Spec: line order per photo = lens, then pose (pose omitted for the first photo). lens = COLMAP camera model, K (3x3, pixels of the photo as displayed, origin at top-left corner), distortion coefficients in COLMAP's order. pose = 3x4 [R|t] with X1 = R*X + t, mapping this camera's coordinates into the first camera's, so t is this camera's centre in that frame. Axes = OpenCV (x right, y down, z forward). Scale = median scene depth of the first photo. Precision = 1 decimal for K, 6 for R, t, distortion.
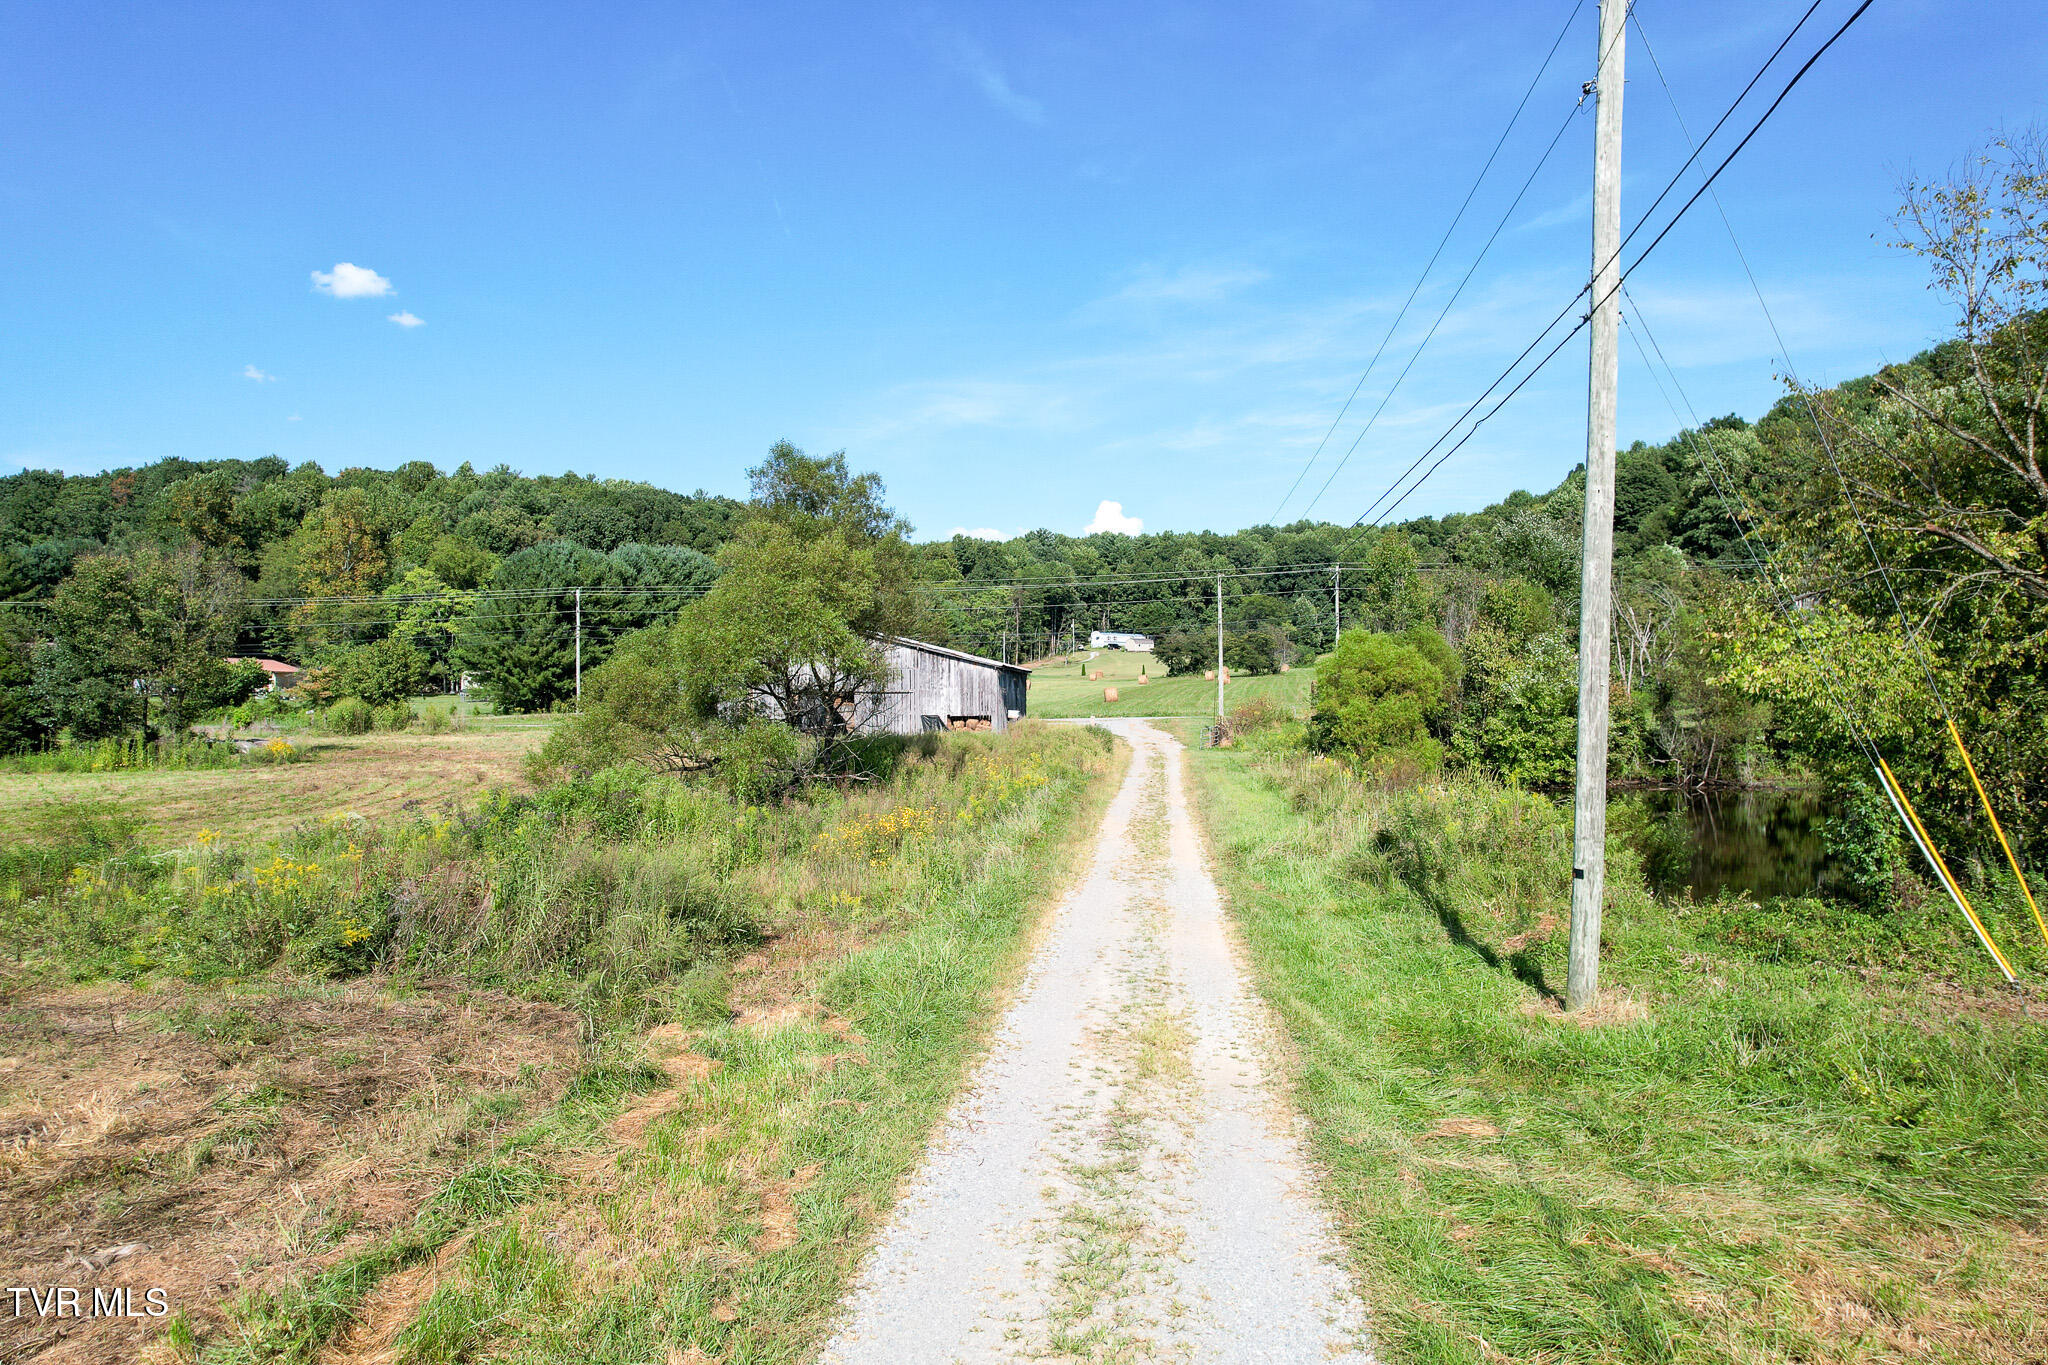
lens RADIAL K [[1293.4, 0, 1032.2], [0, 1293.4, 680.7], [0, 0, 1]] dist [-0.073403, 0.057438]
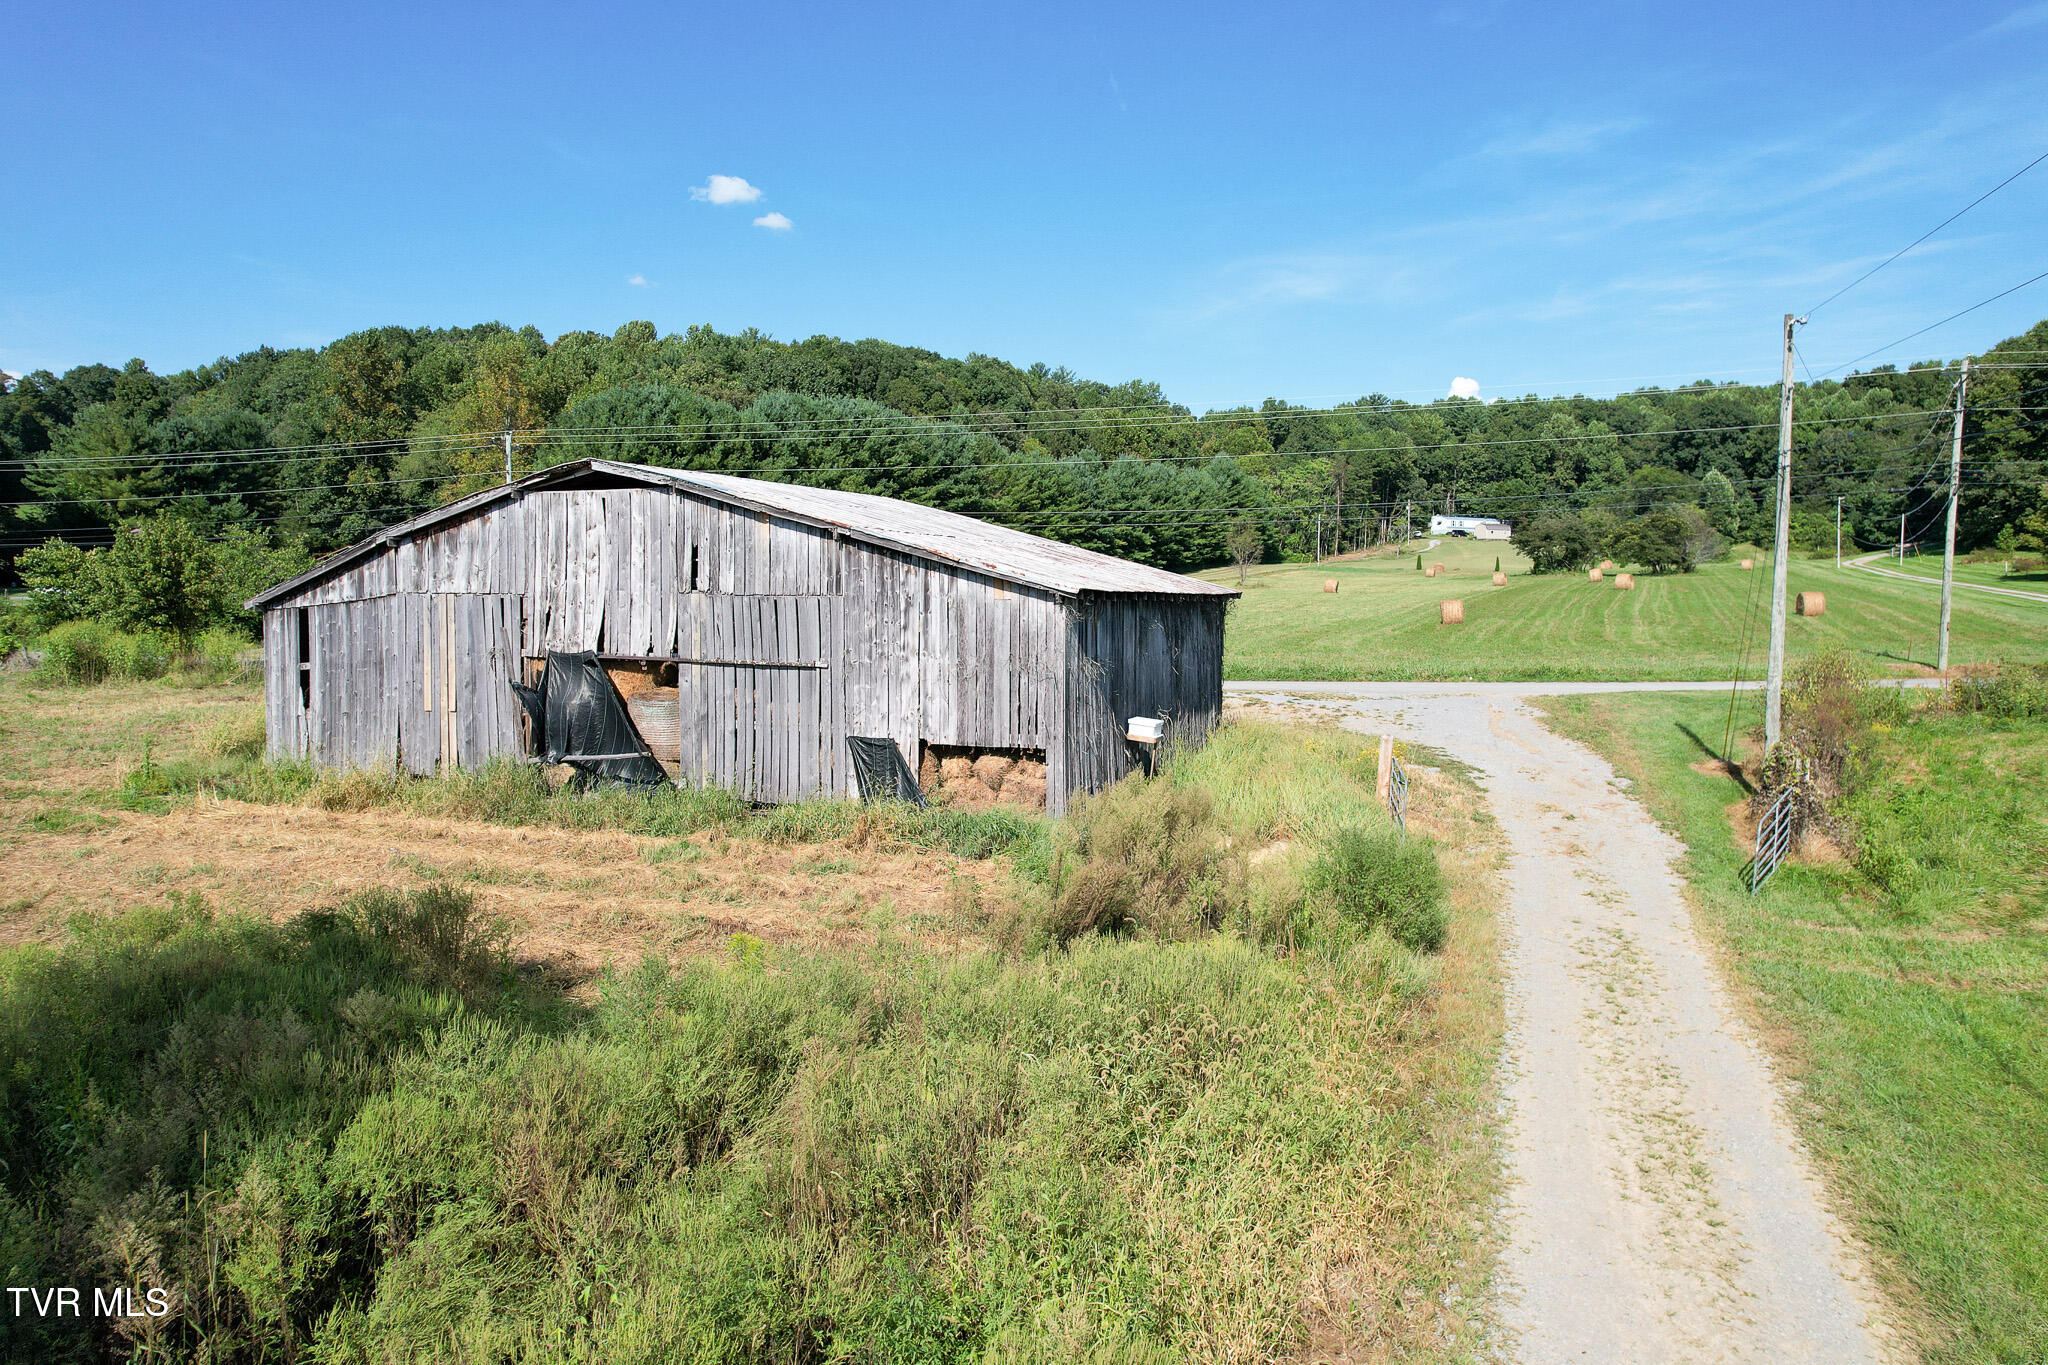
lens RADIAL K [[1293.4, 0, 1032.2], [0, 1293.4, 680.7], [0, 0, 1]] dist [-0.073403, 0.057438]
pose [[0.967234, 0.029655, -0.252149, 0.009463], [-0.007437, 0.996038, 0.088614, -0.003764], [0.253778, -0.083835, 0.963622, 0.147961]]
